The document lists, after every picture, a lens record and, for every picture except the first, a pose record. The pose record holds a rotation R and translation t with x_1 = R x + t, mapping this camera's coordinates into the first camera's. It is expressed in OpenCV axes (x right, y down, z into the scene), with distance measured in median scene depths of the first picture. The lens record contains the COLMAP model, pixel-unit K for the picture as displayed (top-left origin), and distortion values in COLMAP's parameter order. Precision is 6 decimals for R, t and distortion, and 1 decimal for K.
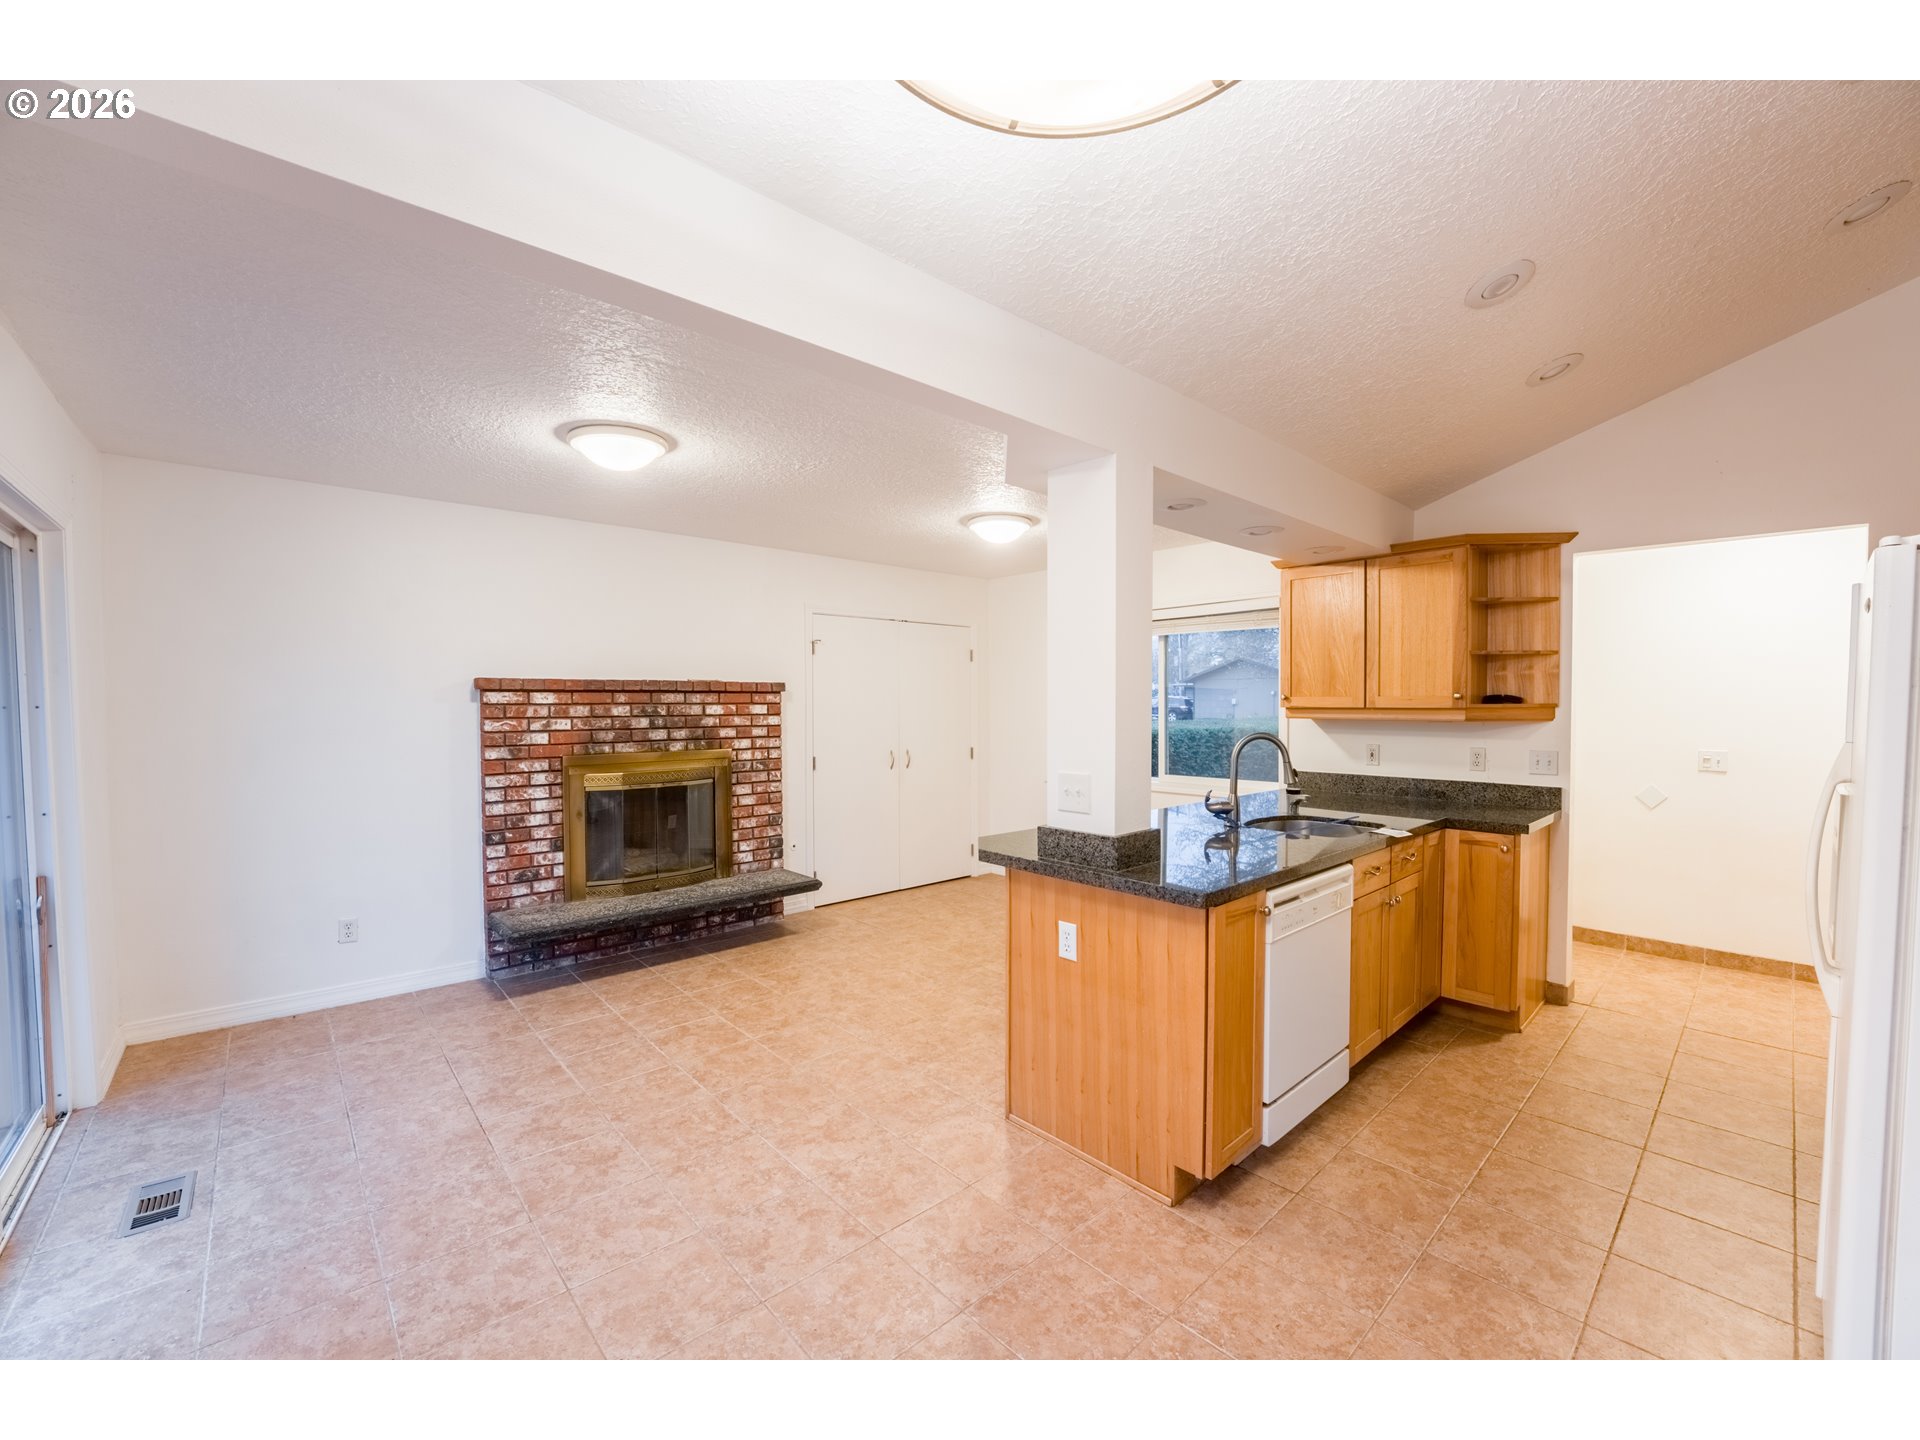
lens RADIAL K [[782.5, 0, 969.3], [0, 782.5, 720.2], [0, 0, 1]] dist [-0.032217, 0.005045]
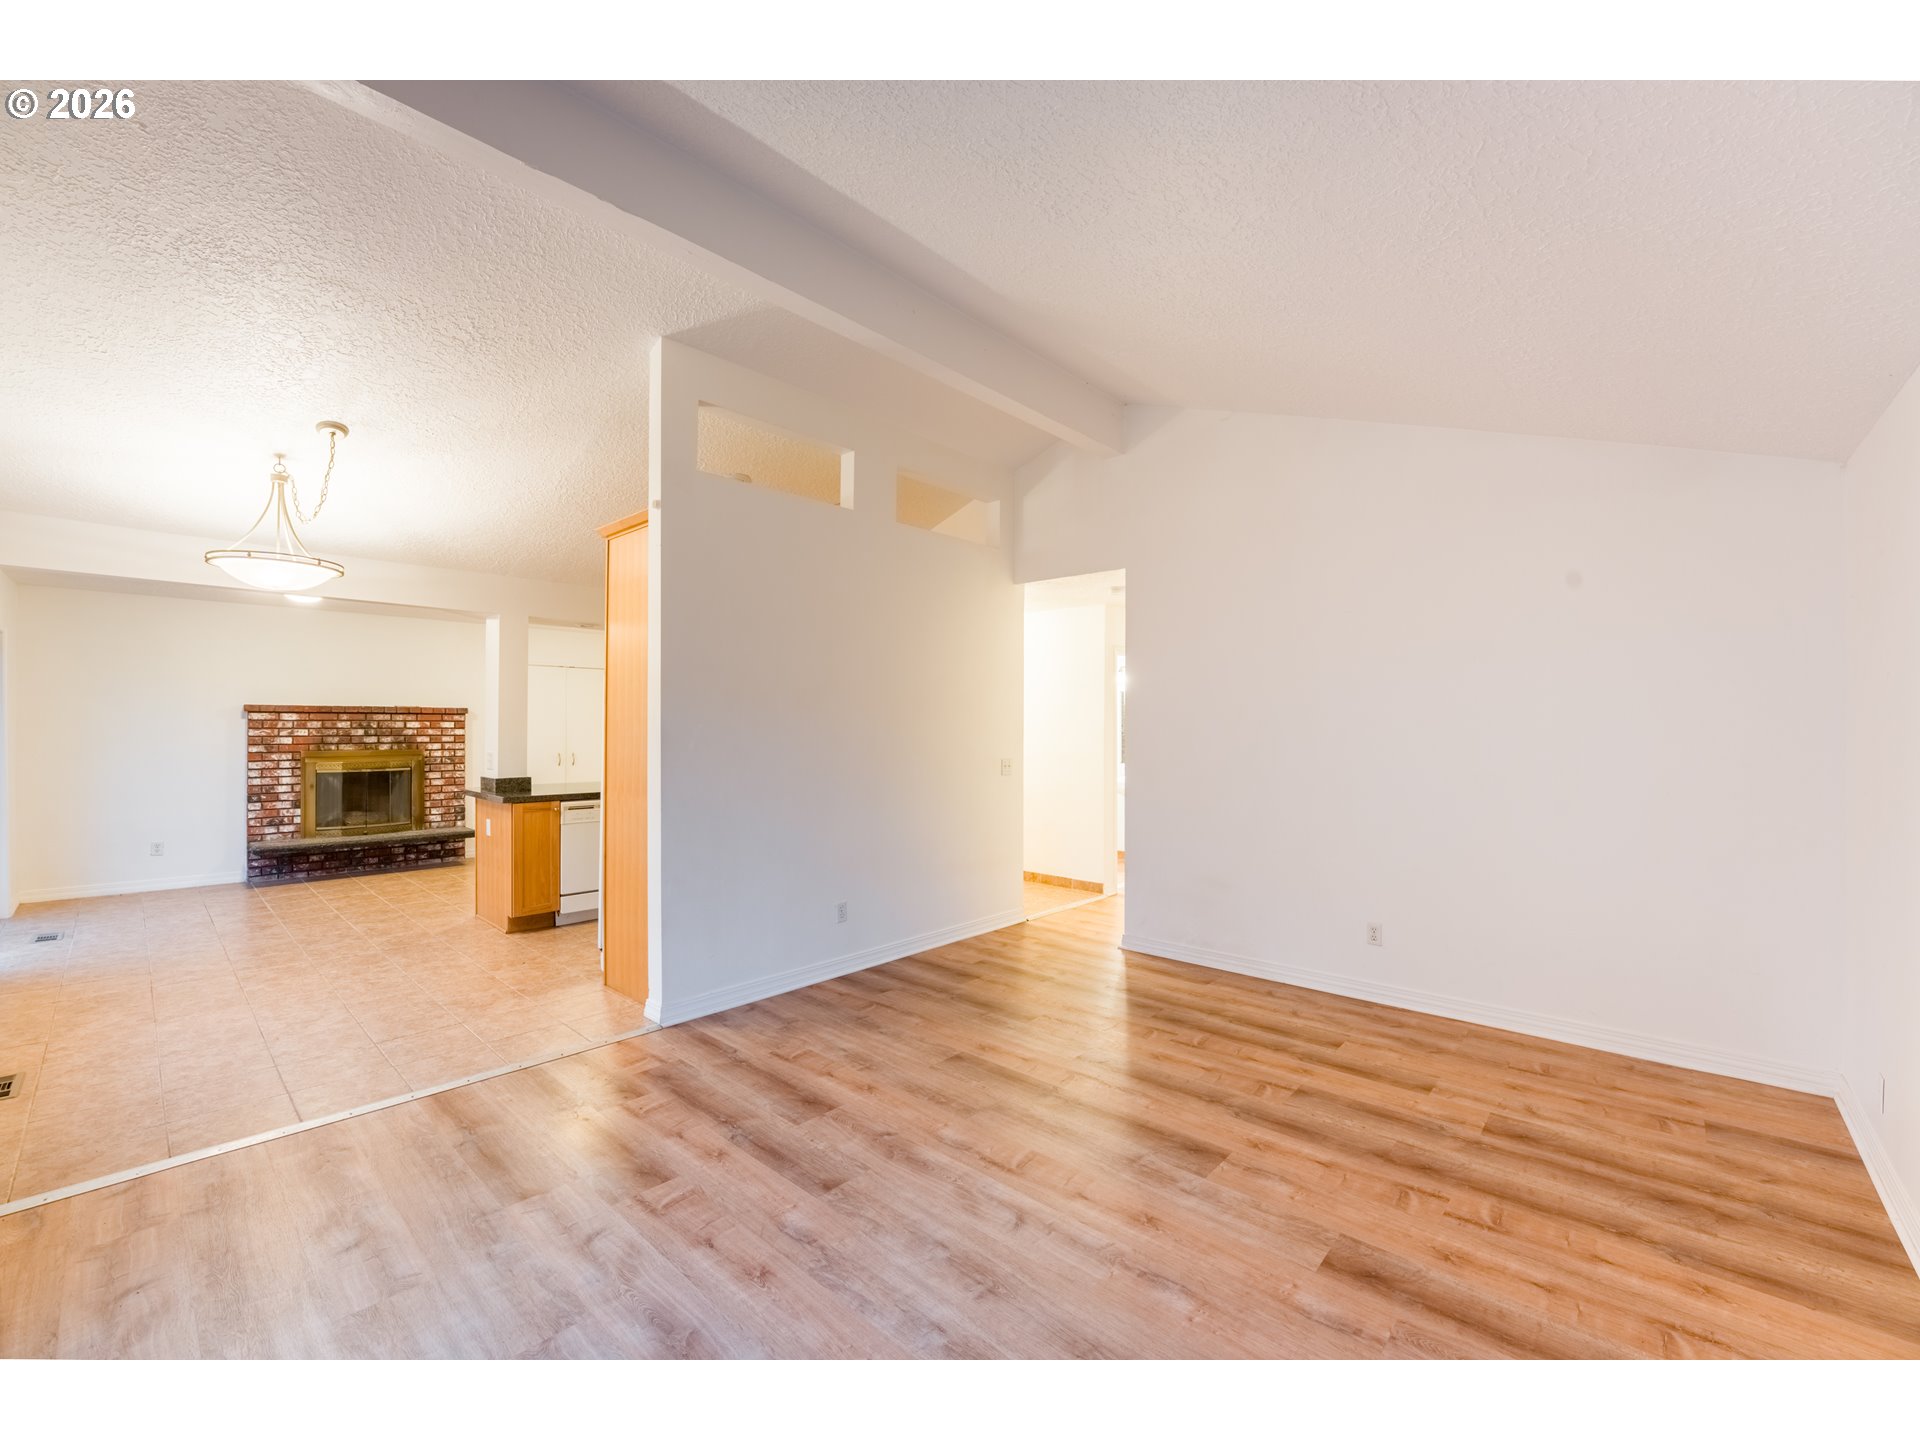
lens RADIAL K [[782.5, 0, 958.5], [0, 782.5, 725.3], [0, 0, 1]] dist [-0.032217, 0.005045]
pose [[0.996652, 0.004630, 0.081630, 0.772302], [-0.002600, 0.999685, -0.024961, 0.028385], [-0.081720, 0.024665, 0.996350, -0.783858]]
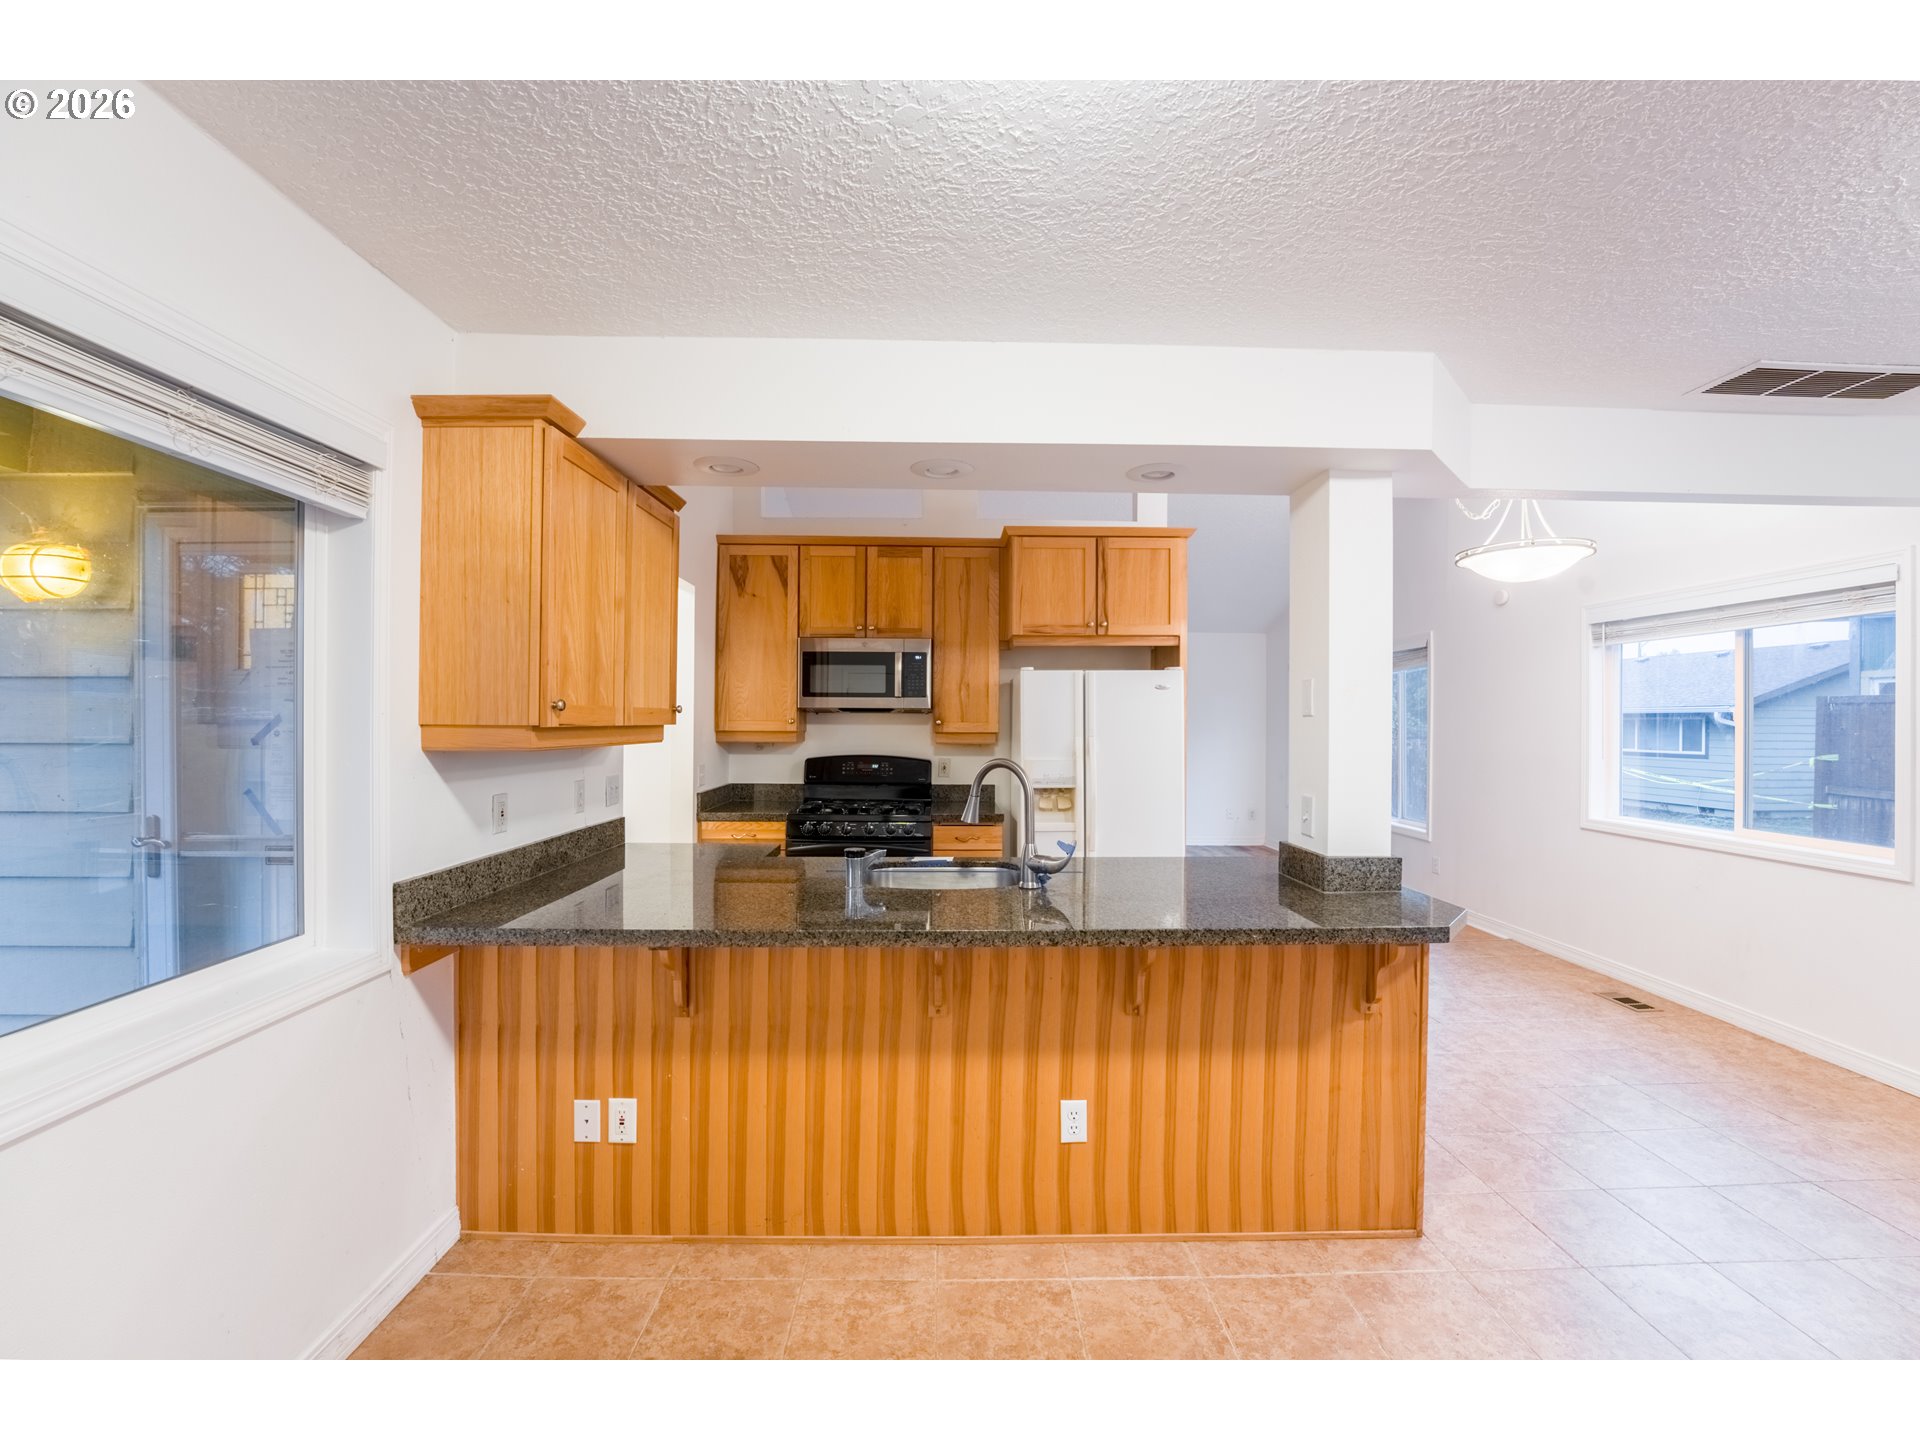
lens RADIAL K [[782.5, 0, 974.1], [0, 782.5, 721.6], [0, 0, 1]] dist [-0.032217, 0.005045]
pose [[-0.747275, -0.004697, 0.664498, -0.085851], [0.010437, 0.999769, 0.018804, -0.026970], [-0.664433, 0.020988, -0.747053, 1.245275]]
